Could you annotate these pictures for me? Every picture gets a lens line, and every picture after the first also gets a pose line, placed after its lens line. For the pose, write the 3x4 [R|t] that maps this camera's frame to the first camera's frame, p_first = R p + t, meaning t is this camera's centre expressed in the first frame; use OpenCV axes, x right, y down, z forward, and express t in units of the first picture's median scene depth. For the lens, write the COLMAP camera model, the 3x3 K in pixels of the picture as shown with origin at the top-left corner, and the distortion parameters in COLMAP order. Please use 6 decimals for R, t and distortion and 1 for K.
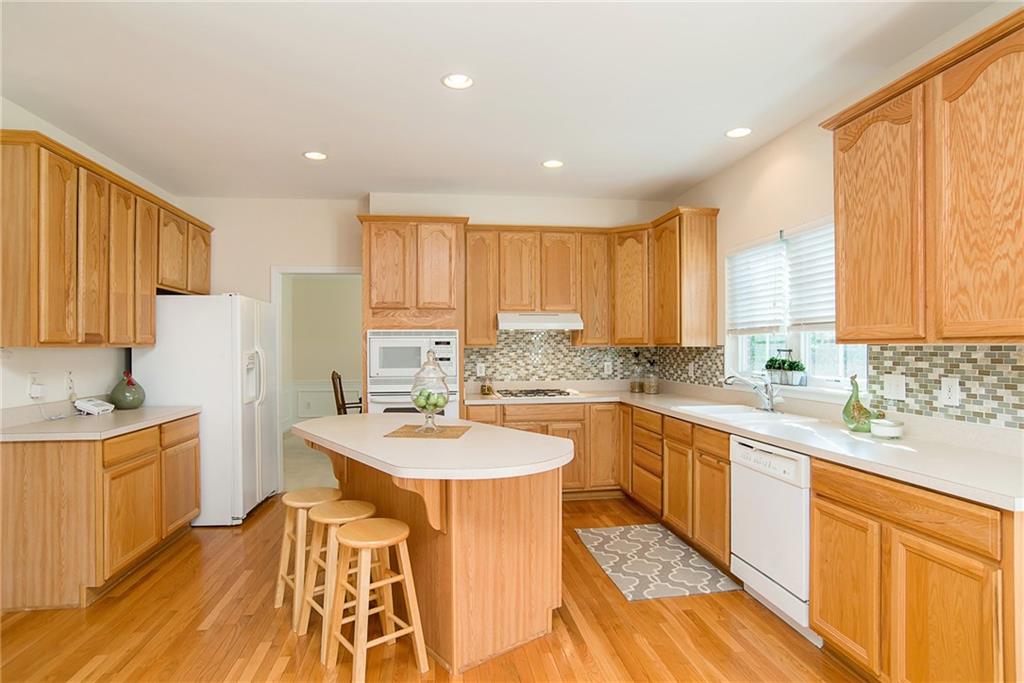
lens RADIAL K [[550.7, 0, 503.2], [0, 550.7, 347.8], [0, 0, 1]] dist [-0.039815, 0.007212]
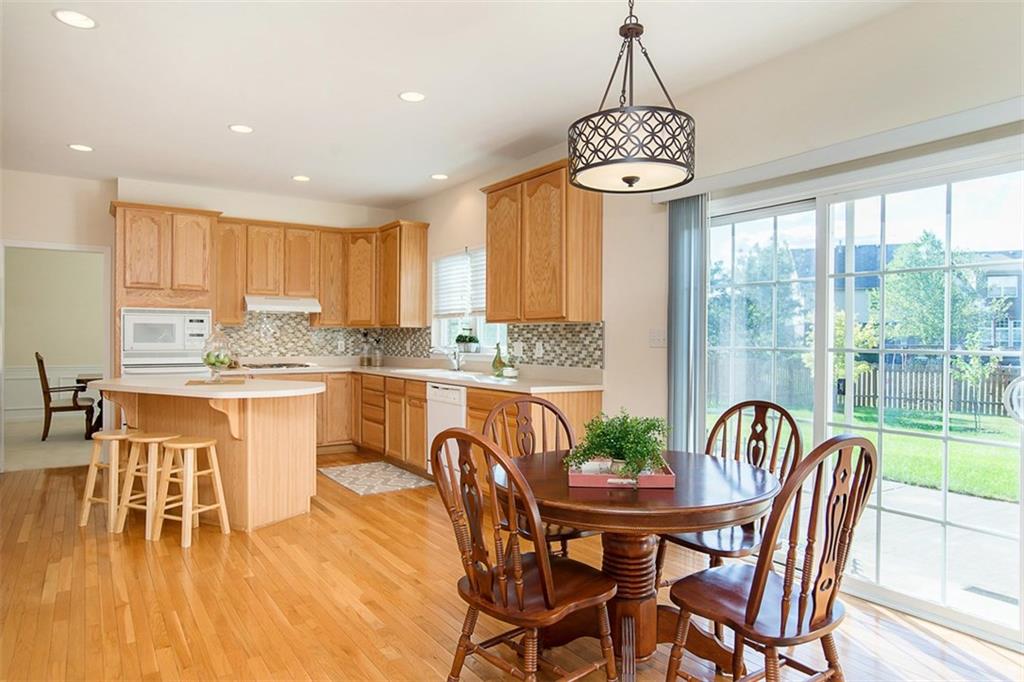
lens RADIAL K [[649.0, 0, 504.9], [0, 649.0, 342.4], [0, 0, 1]] dist [-0.018090, 0.008517]
pose [[0.899514, 0.006354, 0.436846, -0.121223], [-0.008254, 0.999963, 0.002452, 0.027517], [-0.436814, -0.005811, 0.899533, -0.483082]]
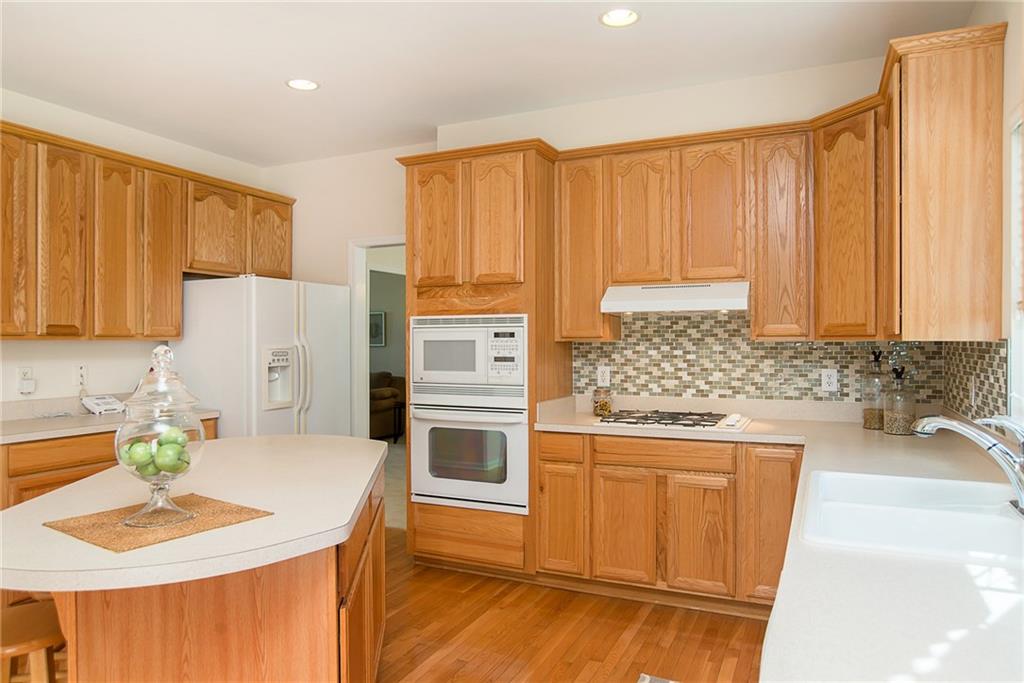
lens RADIAL K [[652.2, 0, 516.4], [0, 652.2, 346.7], [0, 0, 1]] dist [-0.030281, -0.005607]
pose [[0.848757, 0.007721, -0.528727, 0.320244], [-0.002552, 0.999942, 0.010505, -0.002579], [0.528777, -0.007567, 0.848727, 0.346194]]
